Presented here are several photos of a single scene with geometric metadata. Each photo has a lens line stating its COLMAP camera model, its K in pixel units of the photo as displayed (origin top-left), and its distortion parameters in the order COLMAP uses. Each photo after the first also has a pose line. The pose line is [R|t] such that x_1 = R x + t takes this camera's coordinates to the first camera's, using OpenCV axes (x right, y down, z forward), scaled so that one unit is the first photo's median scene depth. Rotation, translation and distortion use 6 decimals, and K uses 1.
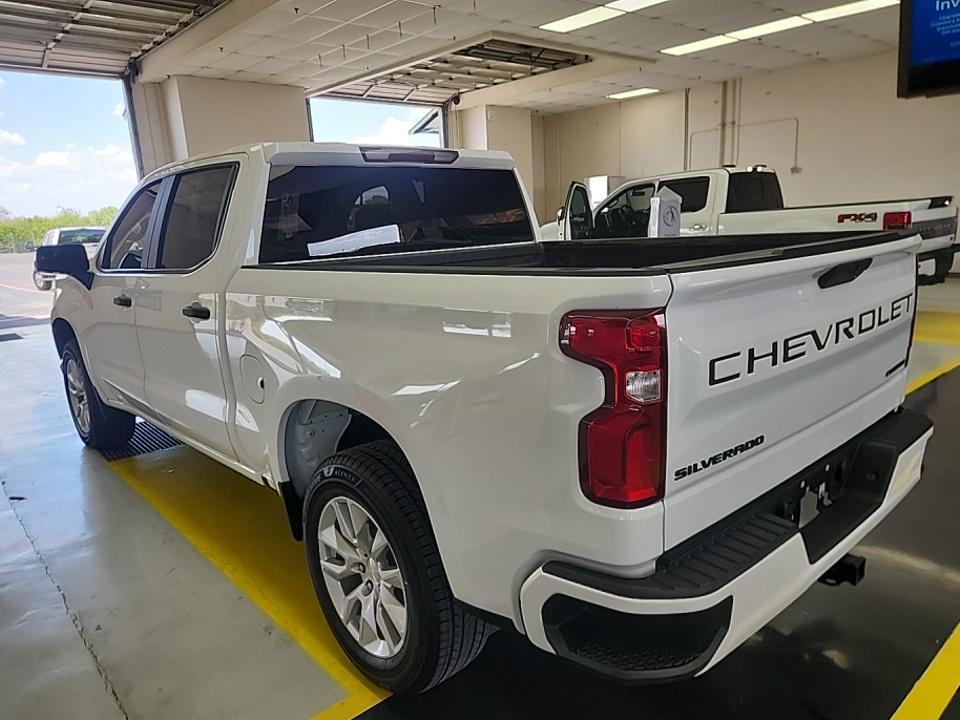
lens RADIAL K [[679.6, 0, 480.0], [0, 679.6, 360.0], [0, 0, 1]] dist [0.078753, -0.063805]
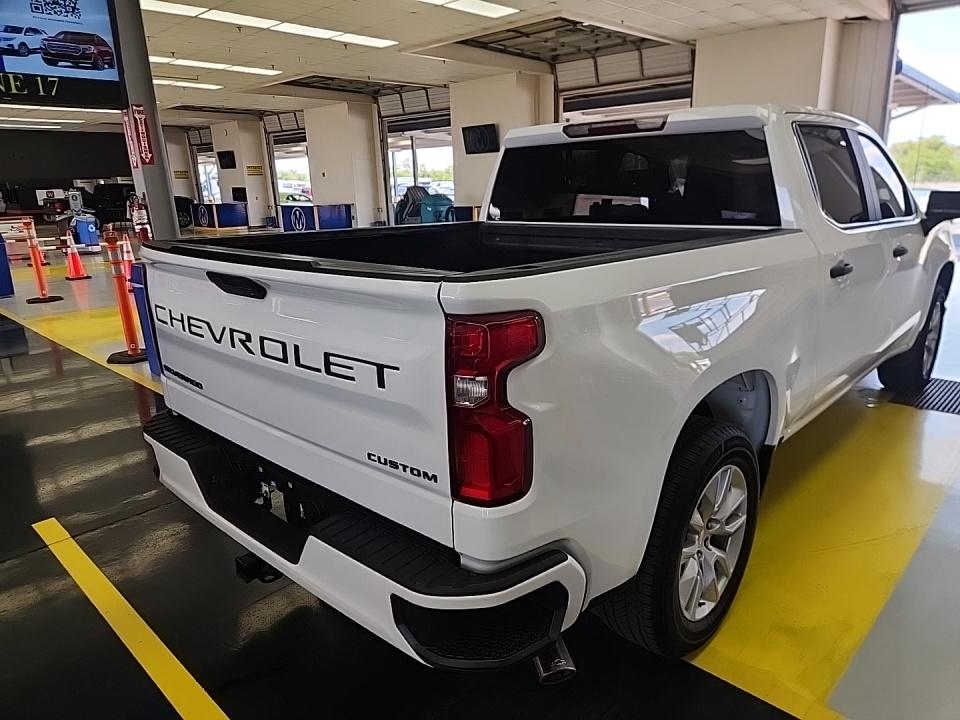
lens RADIAL K [[641.2, 0, 480.0], [0, 641.2, 360.0], [0, 0, 1]] dist [0.003672, -0.000875]
pose [[0.095721, 0.308757, -0.946312, 0.244184], [-0.181527, 0.940150, 0.288385, -0.058875], [0.978716, 0.144177, 0.146040, 0.198780]]
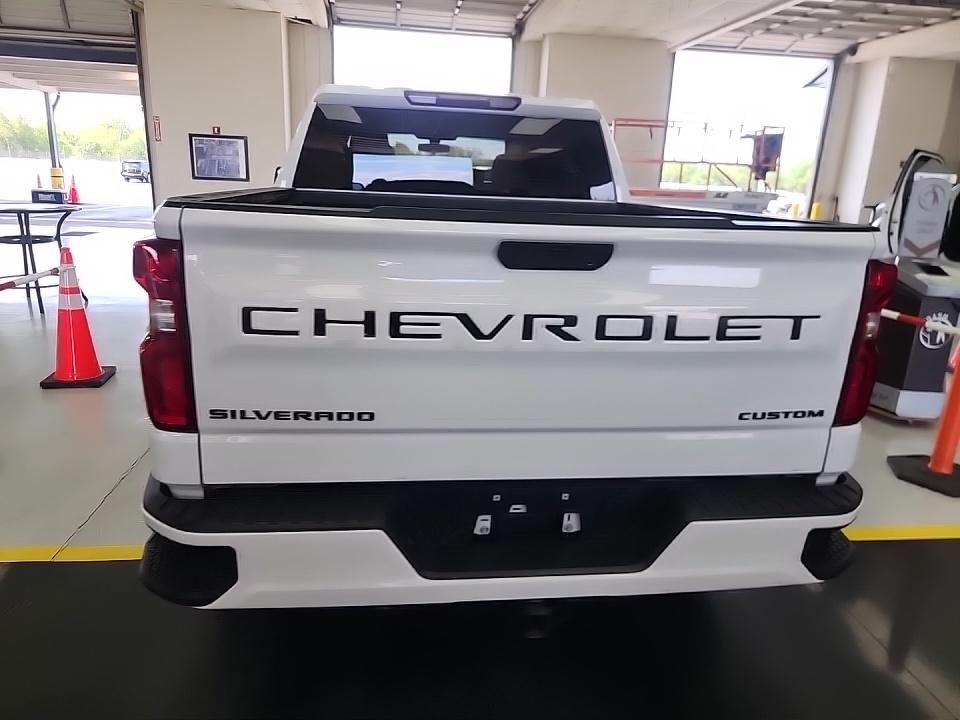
lens RADIAL K [[652.6, 0, 476.6], [0, 652.6, 340.9], [0, 0, 1]] dist [0.039839, -0.038951]
pose [[0.819774, 0.222866, -0.527544, 0.142524], [-0.197468, 0.974680, 0.104908, -0.014921], [0.537566, 0.018172, 0.843026, 0.051453]]
